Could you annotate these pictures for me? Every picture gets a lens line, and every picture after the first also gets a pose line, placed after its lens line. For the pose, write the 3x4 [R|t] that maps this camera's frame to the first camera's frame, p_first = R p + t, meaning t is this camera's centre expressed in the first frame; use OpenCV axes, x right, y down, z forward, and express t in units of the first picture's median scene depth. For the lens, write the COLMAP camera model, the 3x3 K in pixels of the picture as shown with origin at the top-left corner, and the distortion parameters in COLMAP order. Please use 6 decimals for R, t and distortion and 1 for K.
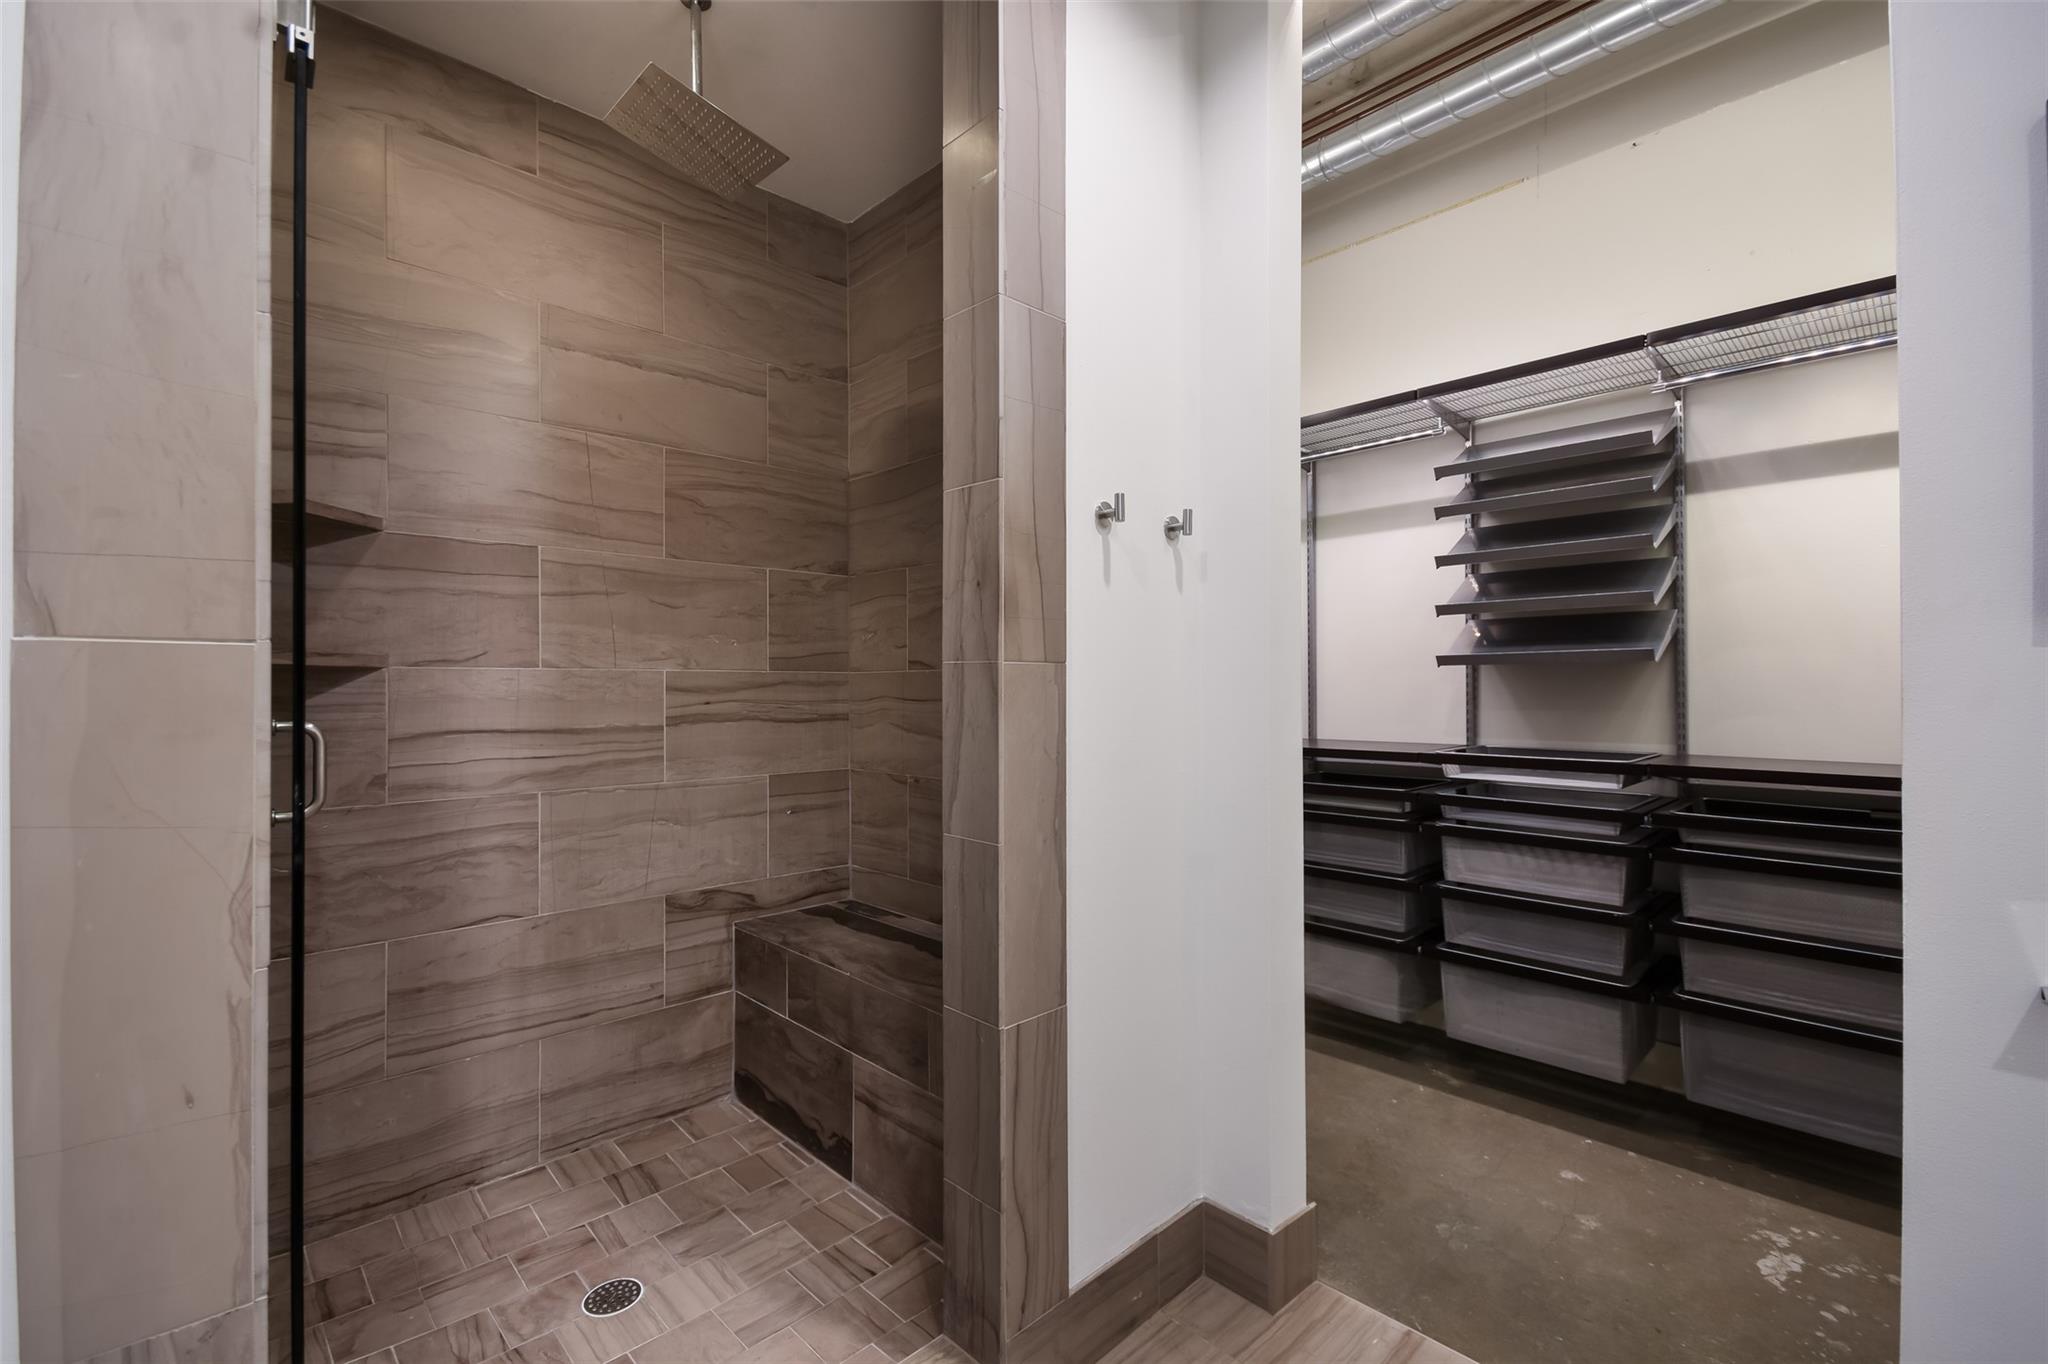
lens RADIAL K [[875.6, 0, 1023.8], [0, 875.6, 687.8], [0, 0, 1]] dist [-0.009411, -0.000485]
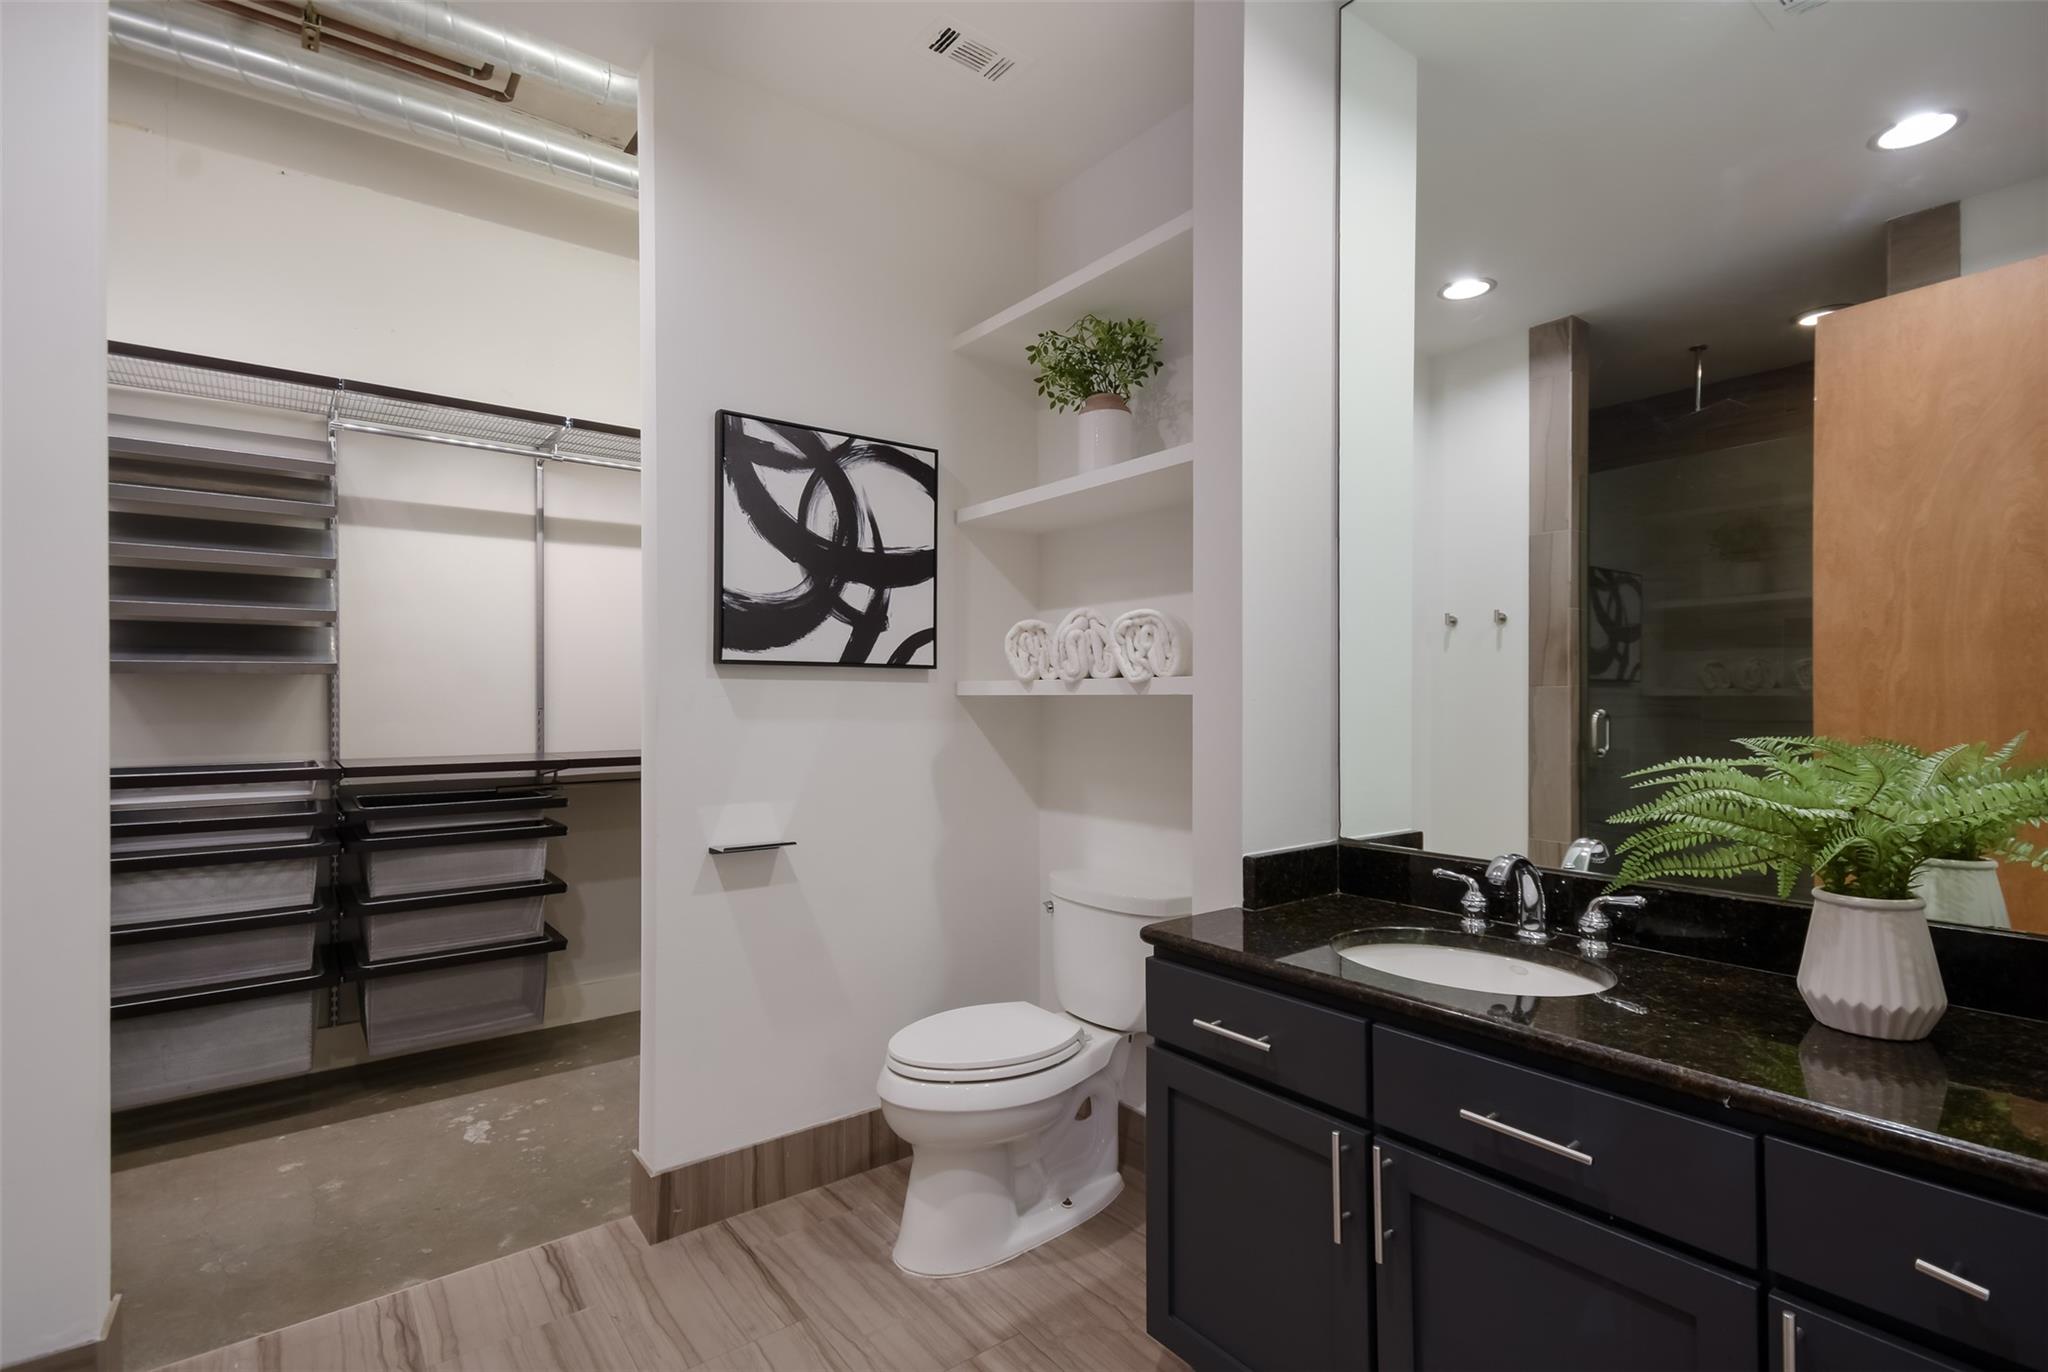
lens RADIAL K [[971.5, 0, 1023.9], [0, 971.5, 686.7], [0, 0, 1]] dist [0.000654, 0.000119]
pose [[0.123473, 0.001419, 0.992347, -0.404759], [-0.004442, 0.999990, -0.000877, -0.020165], [-0.992338, -0.004299, 0.123478, -0.020751]]
